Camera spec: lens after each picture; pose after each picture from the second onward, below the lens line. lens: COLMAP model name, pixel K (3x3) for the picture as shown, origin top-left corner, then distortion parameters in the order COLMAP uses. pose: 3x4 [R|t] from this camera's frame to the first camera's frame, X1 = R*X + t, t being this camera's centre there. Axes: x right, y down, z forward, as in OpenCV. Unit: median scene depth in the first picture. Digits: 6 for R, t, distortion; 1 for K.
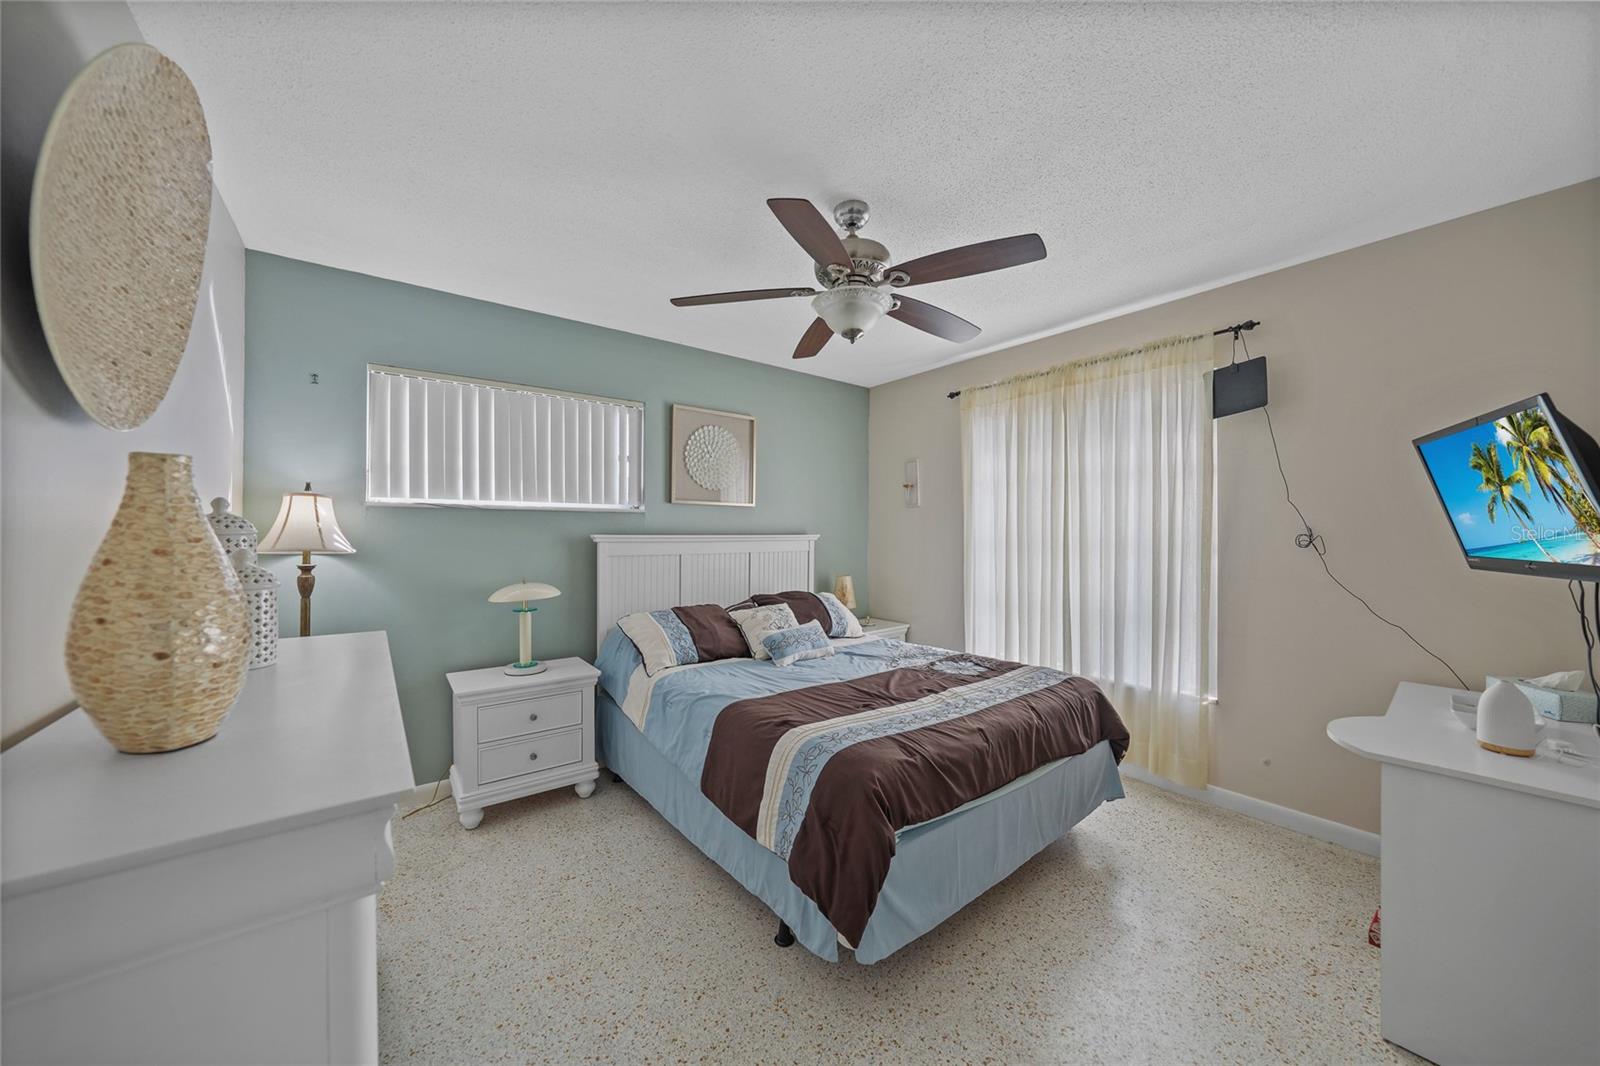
lens RADIAL K [[556.5, 0, 800.6], [0, 556.5, 530.6], [0, 0, 1]] dist [-0.030771, 0.007682]
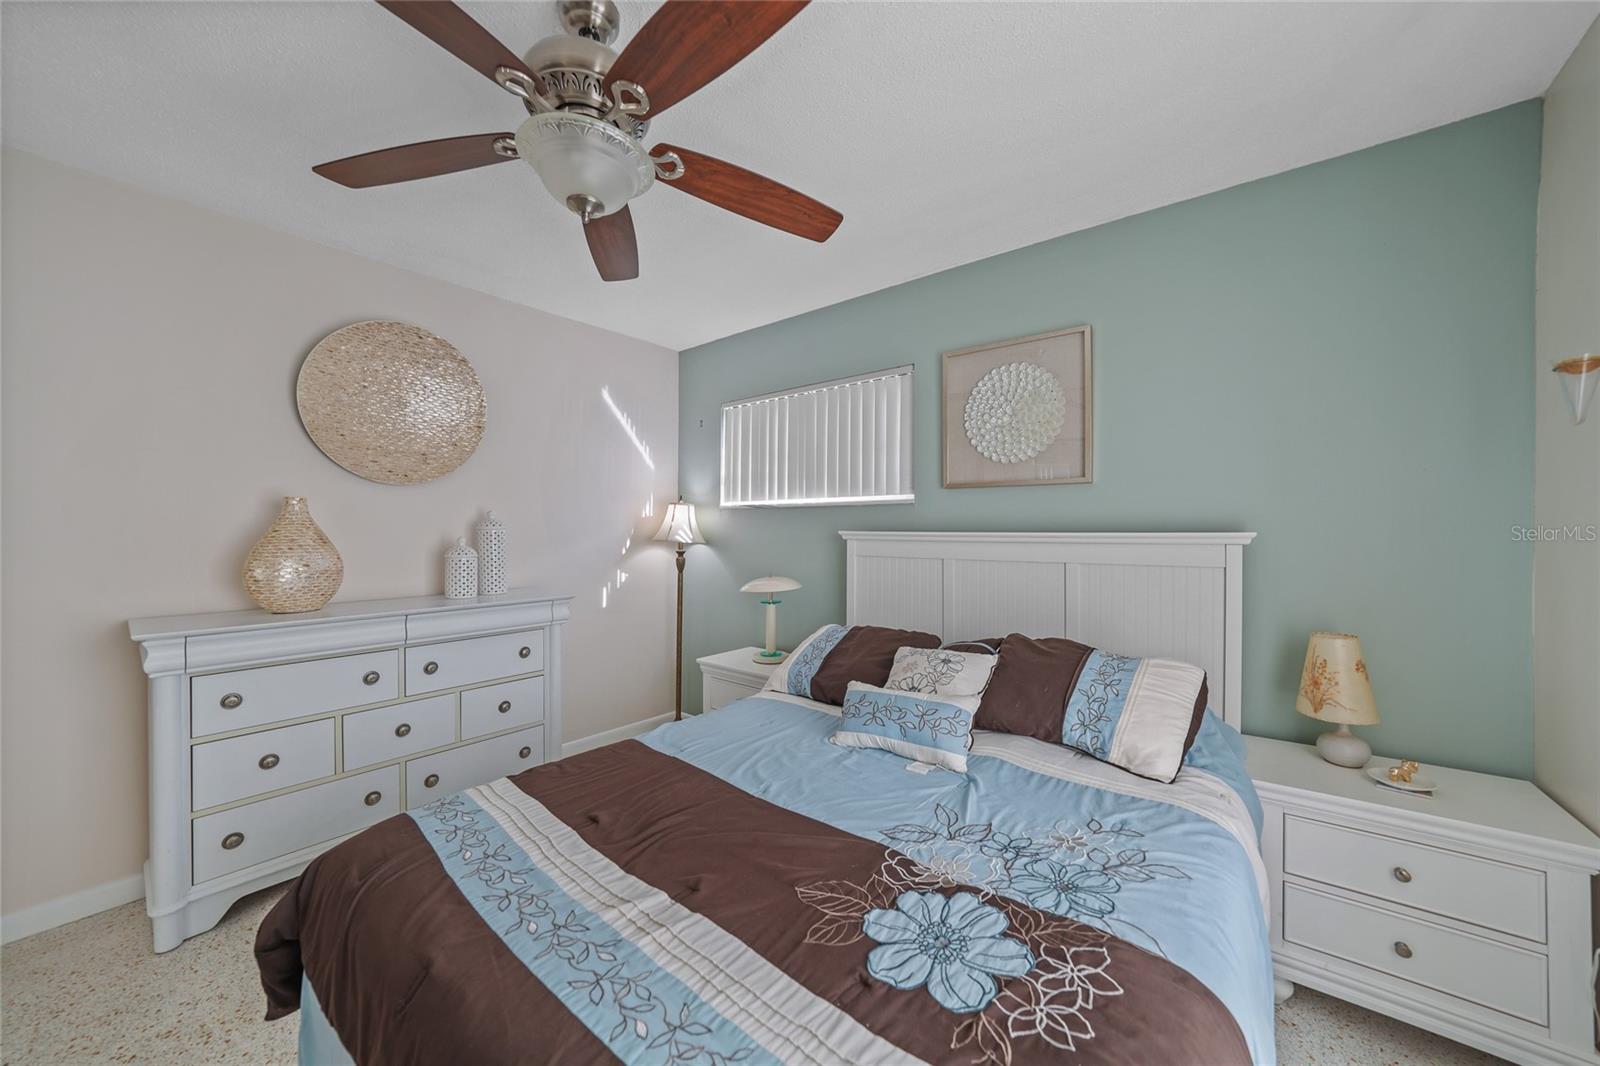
lens RADIAL K [[556.5, 0, 800.6], [0, 556.5, 530.6], [0, 0, 1]] dist [-0.030771, 0.007682]
pose [[0.240453, 0.002217, -0.970658, 0.546158], [0.005668, 0.999977, 0.003688, 0.003539], [0.970644, -0.006388, 0.240435, 0.795733]]
